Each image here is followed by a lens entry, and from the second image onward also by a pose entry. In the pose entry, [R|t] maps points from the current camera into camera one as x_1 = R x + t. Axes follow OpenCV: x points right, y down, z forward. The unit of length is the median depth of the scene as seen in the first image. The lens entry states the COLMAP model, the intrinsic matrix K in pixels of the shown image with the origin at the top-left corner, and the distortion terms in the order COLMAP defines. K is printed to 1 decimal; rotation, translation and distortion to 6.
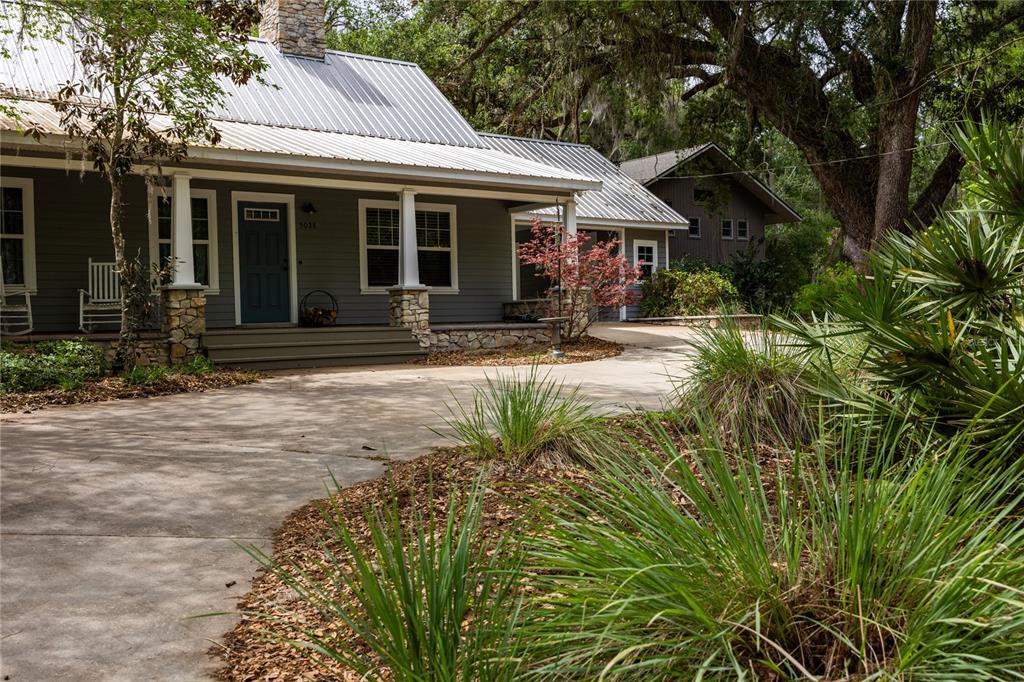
lens RADIAL K [[958.9, 0, 512.0], [0, 958.9, 341.0], [0, 0, 1]] dist [-0.005578, -0.002153]
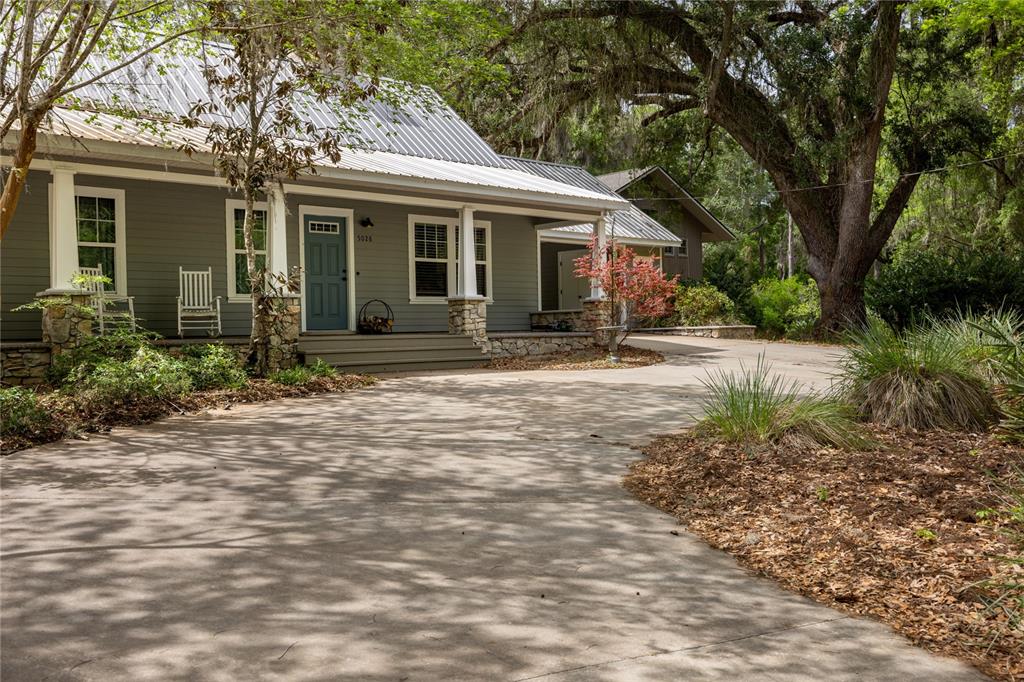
lens RADIAL K [[944.3, 0, 512.0], [0, 944.3, 341.0], [0, 0, 1]] dist [-0.007206, 0.001869]
pose [[0.994095, 0.004155, 0.108436, -0.164477], [-0.002799, 0.999916, -0.012661, 0.005500], [-0.108479, 0.012283, 0.994023, -0.053544]]
